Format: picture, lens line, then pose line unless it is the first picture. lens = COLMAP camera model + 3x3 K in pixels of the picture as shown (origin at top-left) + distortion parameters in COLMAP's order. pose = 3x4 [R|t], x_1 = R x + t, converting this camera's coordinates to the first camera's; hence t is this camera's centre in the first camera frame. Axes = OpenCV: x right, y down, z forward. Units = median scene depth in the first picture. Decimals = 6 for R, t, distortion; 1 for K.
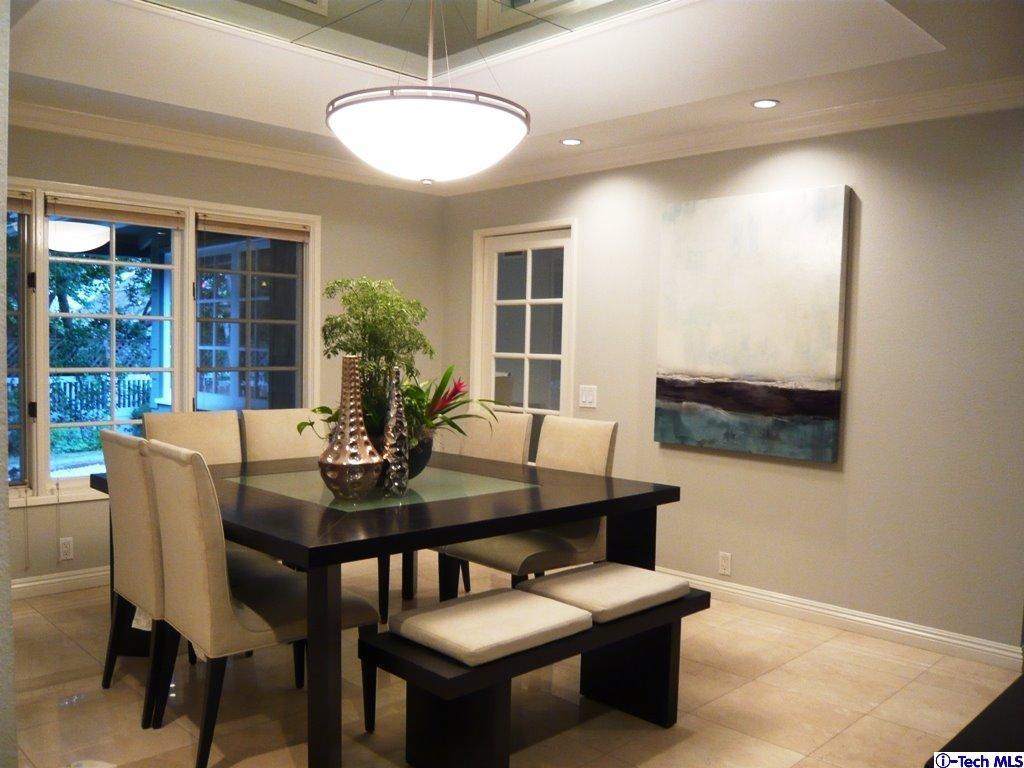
lens RADIAL K [[863.6, 0, 510.4], [0, 863.6, 388.5], [0, 0, 1]] dist [-0.080343, 0.013851]
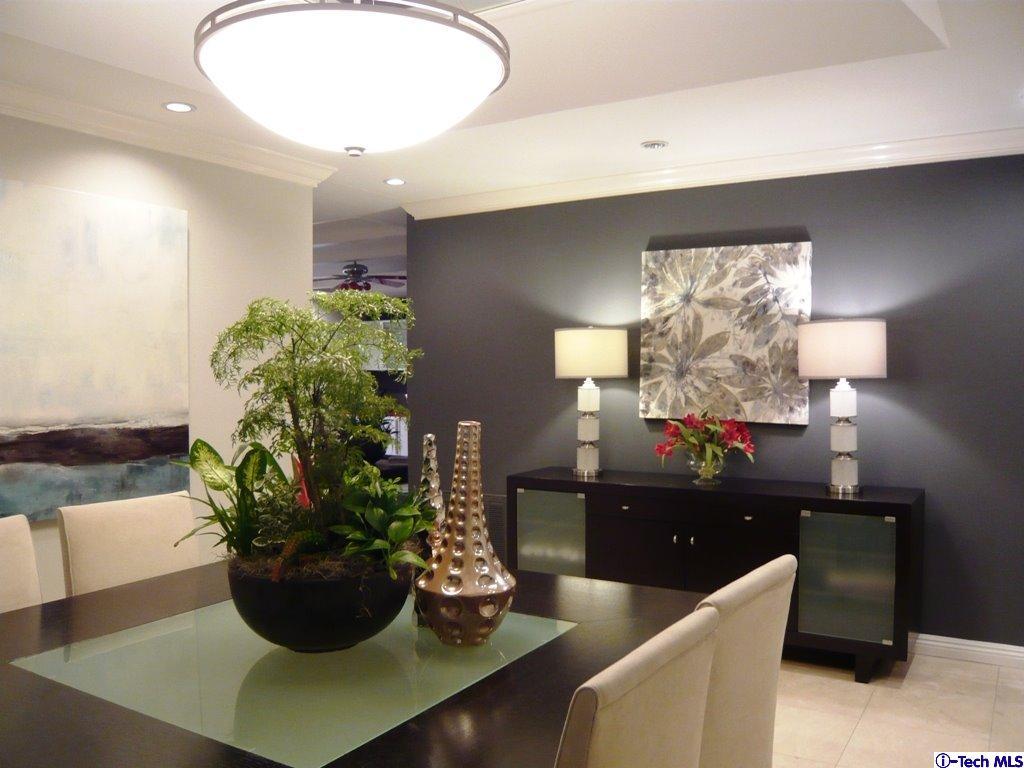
lens RADIAL K [[863.6, 0, 513.1], [0, 863.6, 383.0], [0, 0, 1]] dist [-0.080343, 0.013851]
pose [[-0.240967, -0.037635, 0.969803, -0.631484], [0.048807, 0.997514, 0.050837, -0.074017], [-0.969305, 0.059583, -0.238531, 0.864001]]
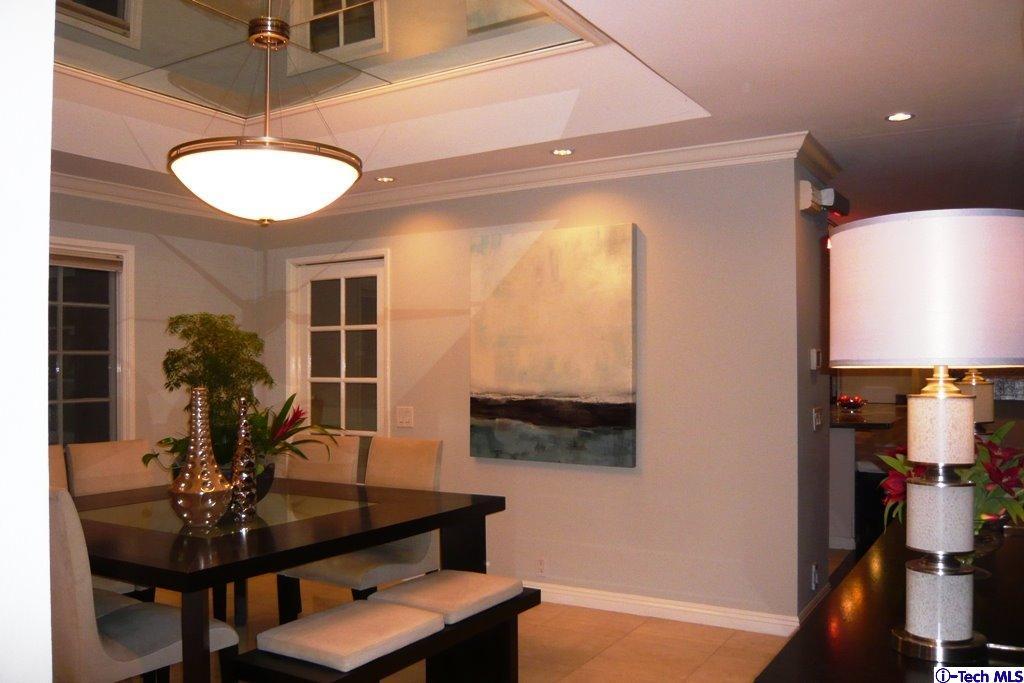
lens RADIAL K [[868.5, 0, 511.8], [0, 868.5, 336.1], [0, 0, 1]] dist [-0.085913, -0.012023]
pose [[0.968566, -0.019475, 0.247992, -0.055356], [0.039317, 0.996385, -0.075311, -0.005560], [-0.245629, 0.082694, 0.965830, -0.074912]]
